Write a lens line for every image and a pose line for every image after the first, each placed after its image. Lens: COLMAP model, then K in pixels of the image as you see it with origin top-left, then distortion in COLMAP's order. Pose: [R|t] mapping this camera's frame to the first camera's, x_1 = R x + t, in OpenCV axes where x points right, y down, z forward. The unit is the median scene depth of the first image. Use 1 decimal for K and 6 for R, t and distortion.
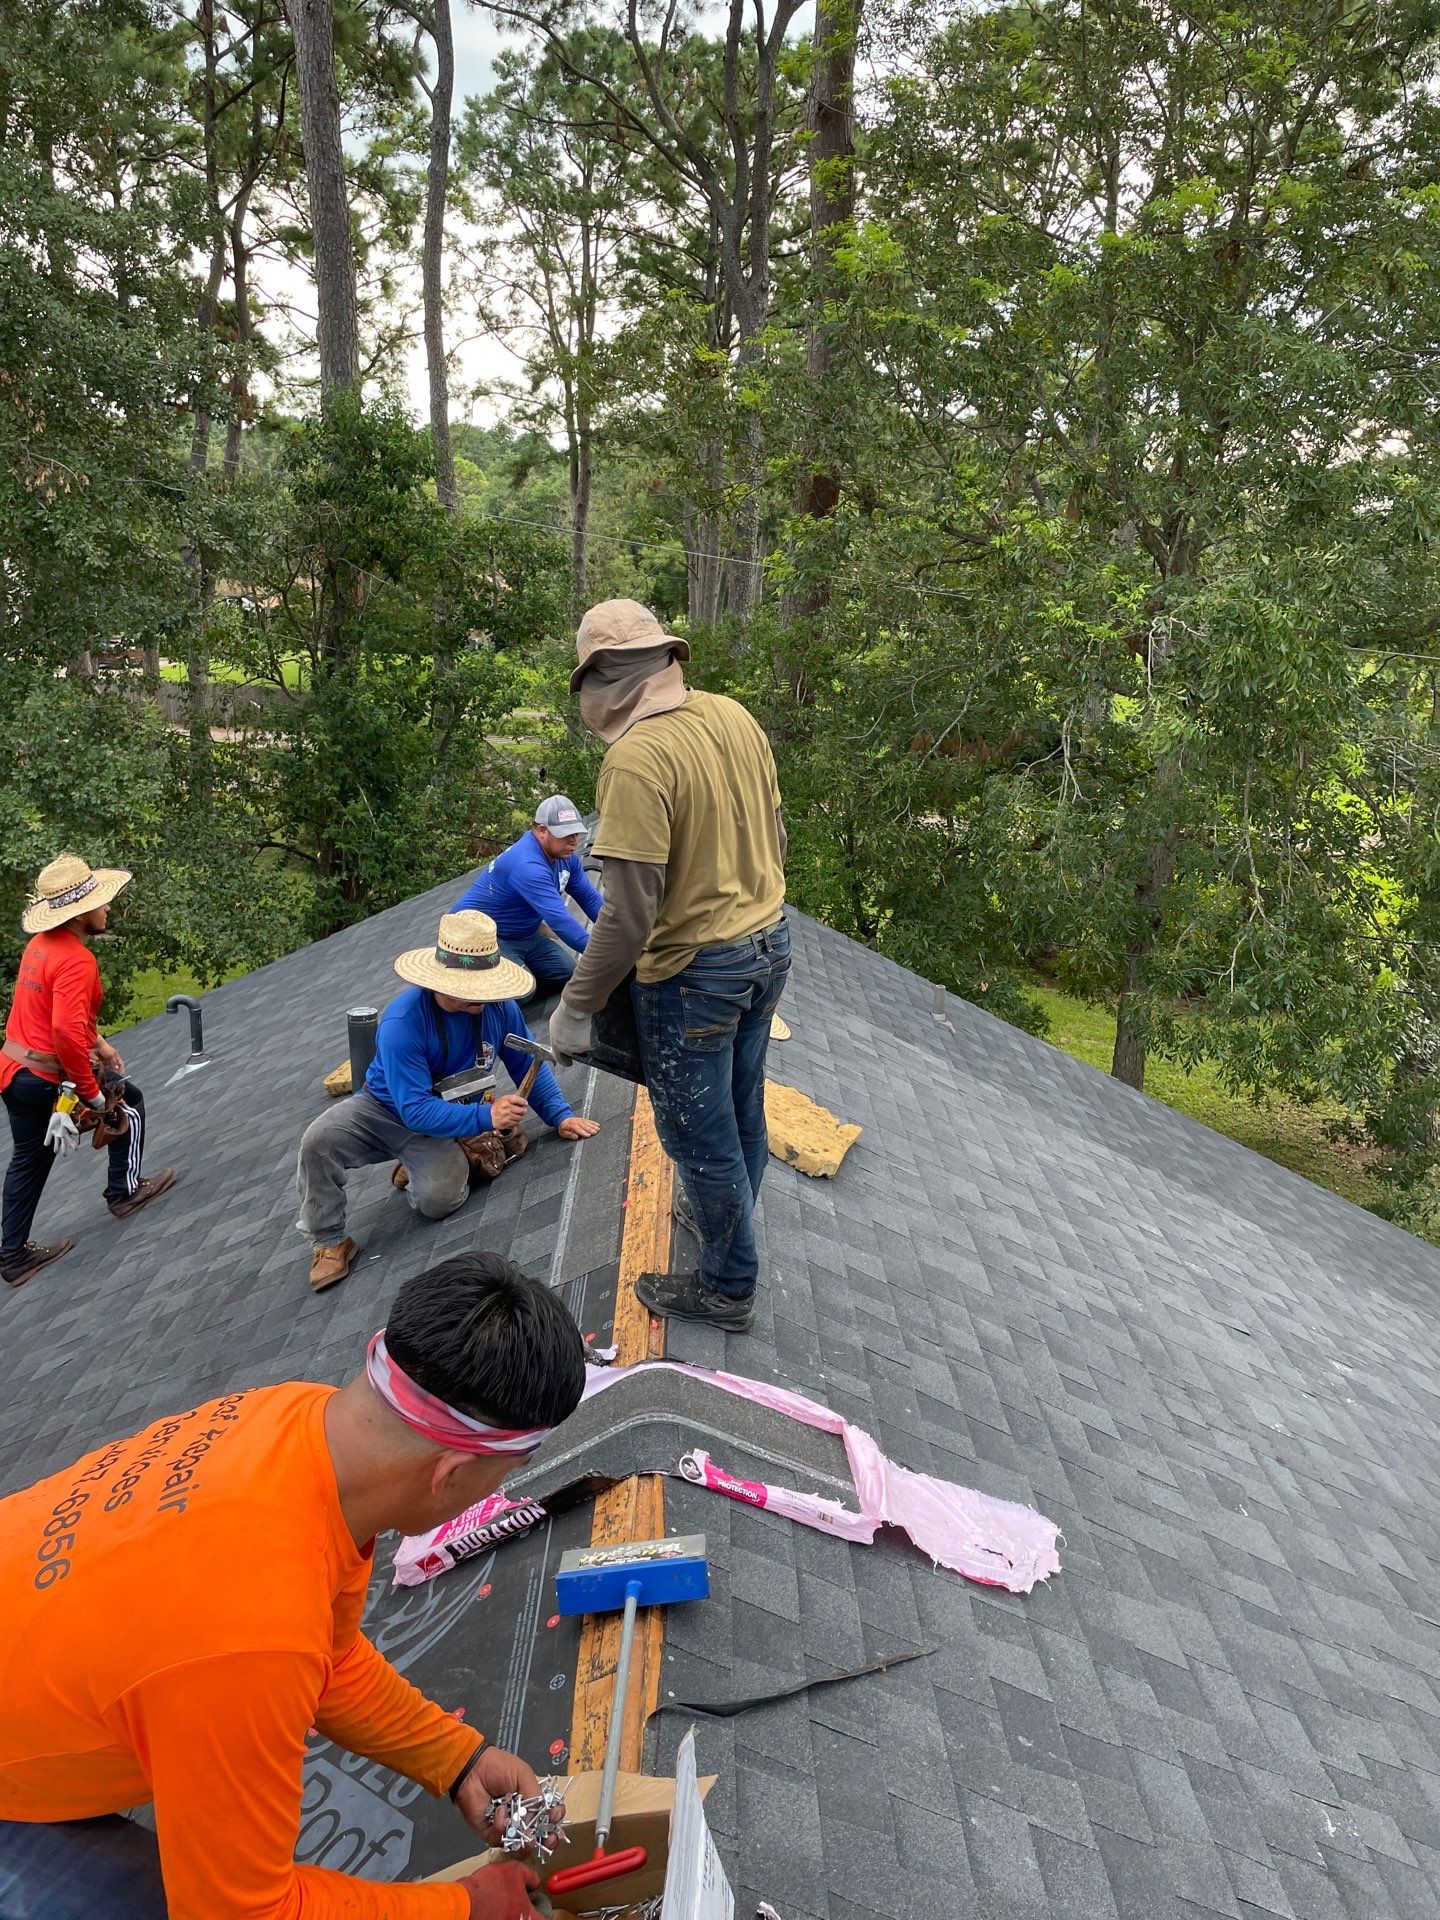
lens RADIAL K [[1451.8, 0, 746.1], [0, 1451.8, 955.4], [0, 0, 1]] dist [0.087566, -0.103757]
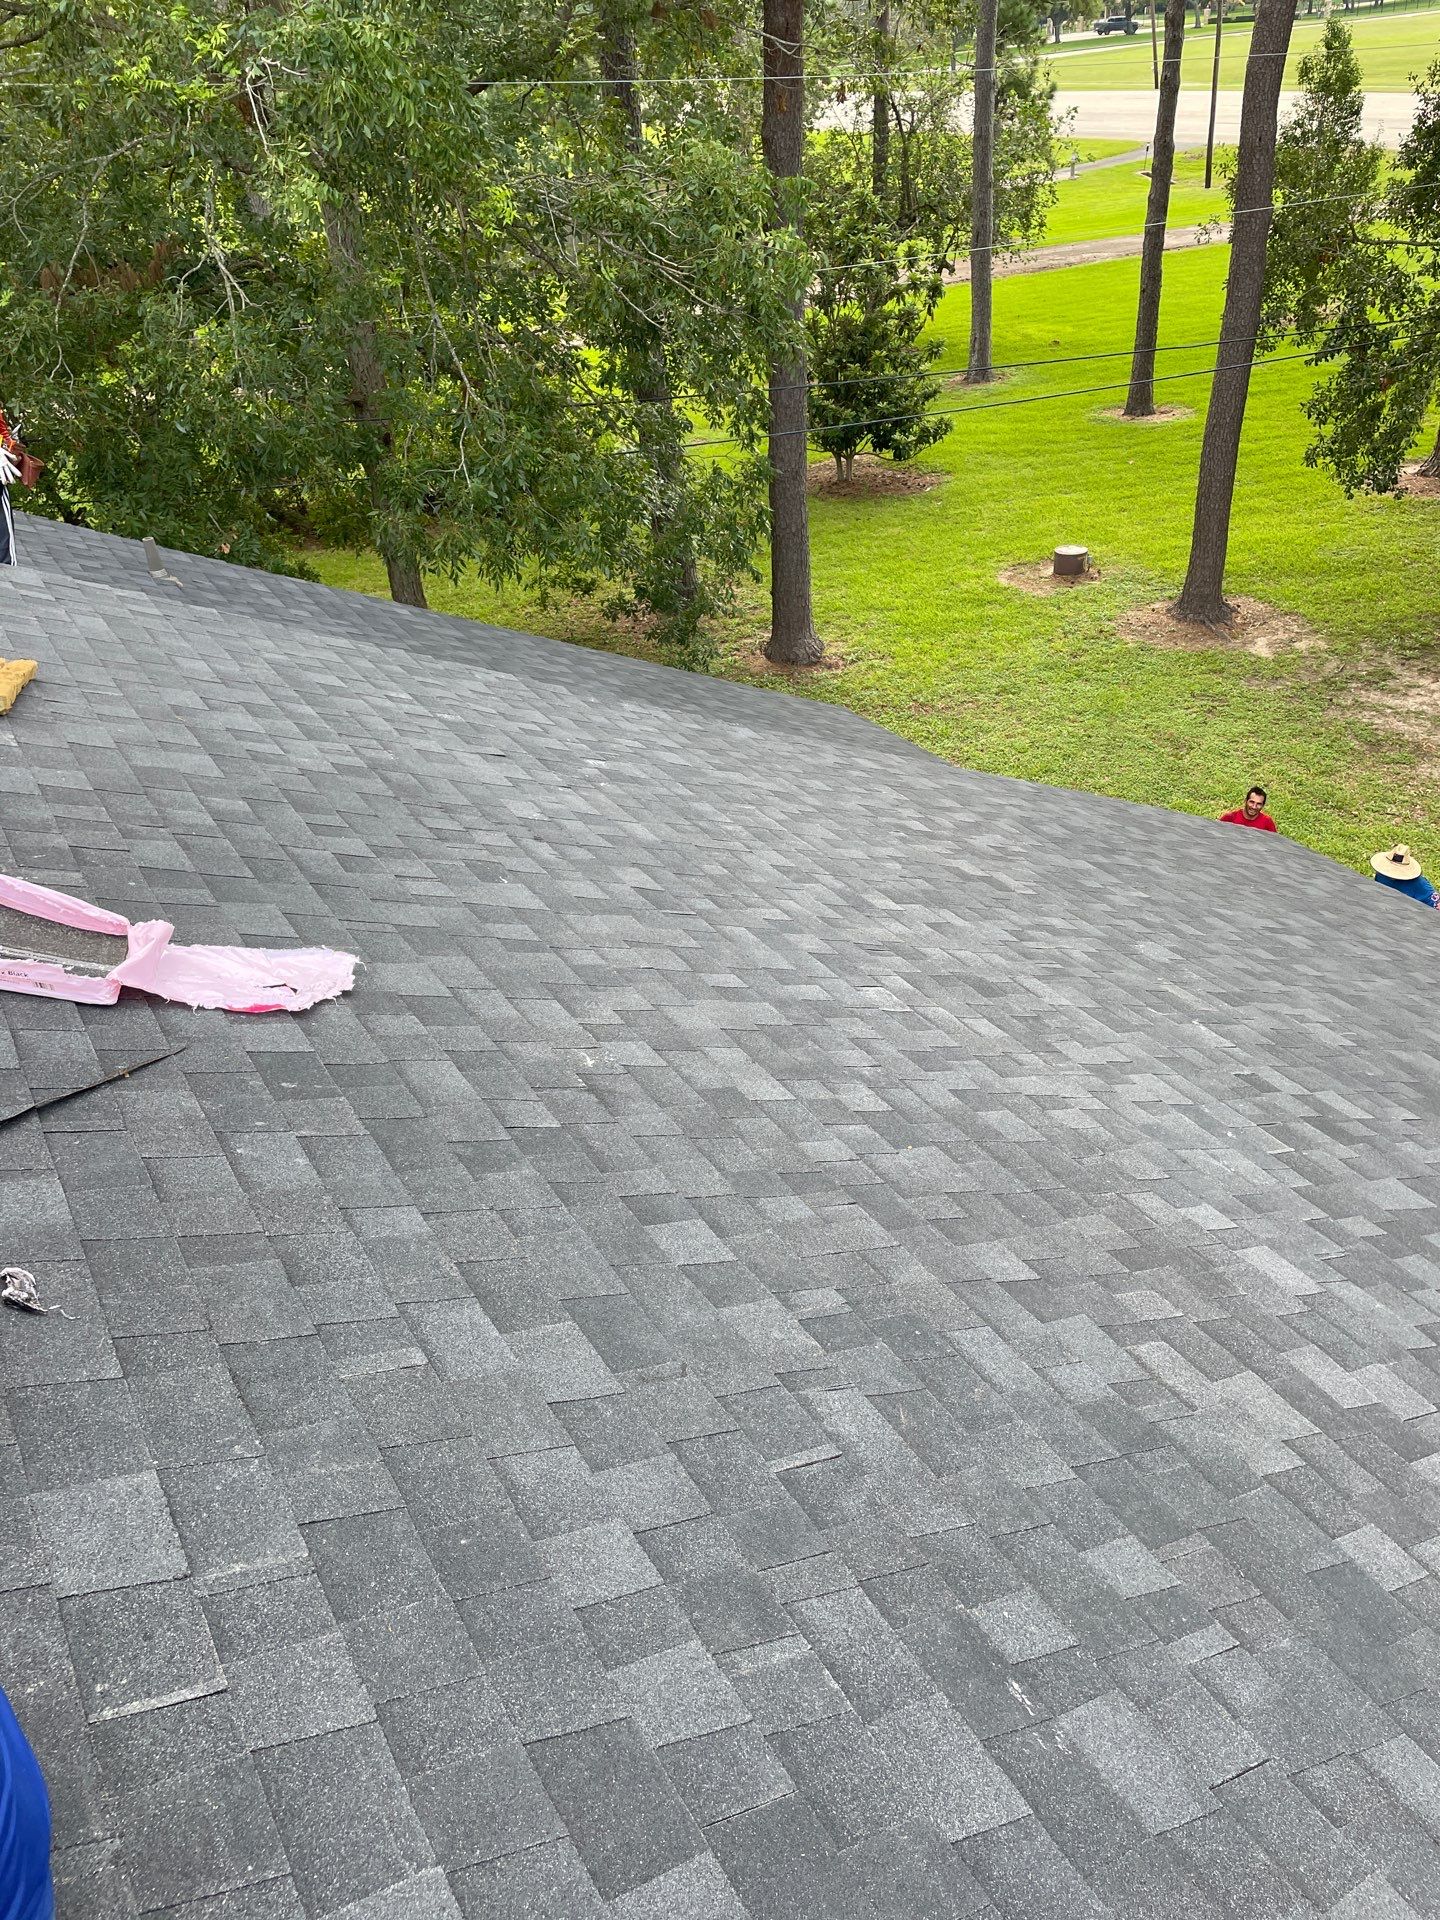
lens RADIAL K [[1451.8, 0, 746.1], [0, 1451.8, 955.4], [0, 0, 1]] dist [0.087566, -0.103757]
pose [[0.858268, -0.359900, 0.365853, 0.057928], [0.237025, 0.910281, 0.339423, 0.078992], [-0.455188, -0.204600, 0.866570, -0.031728]]
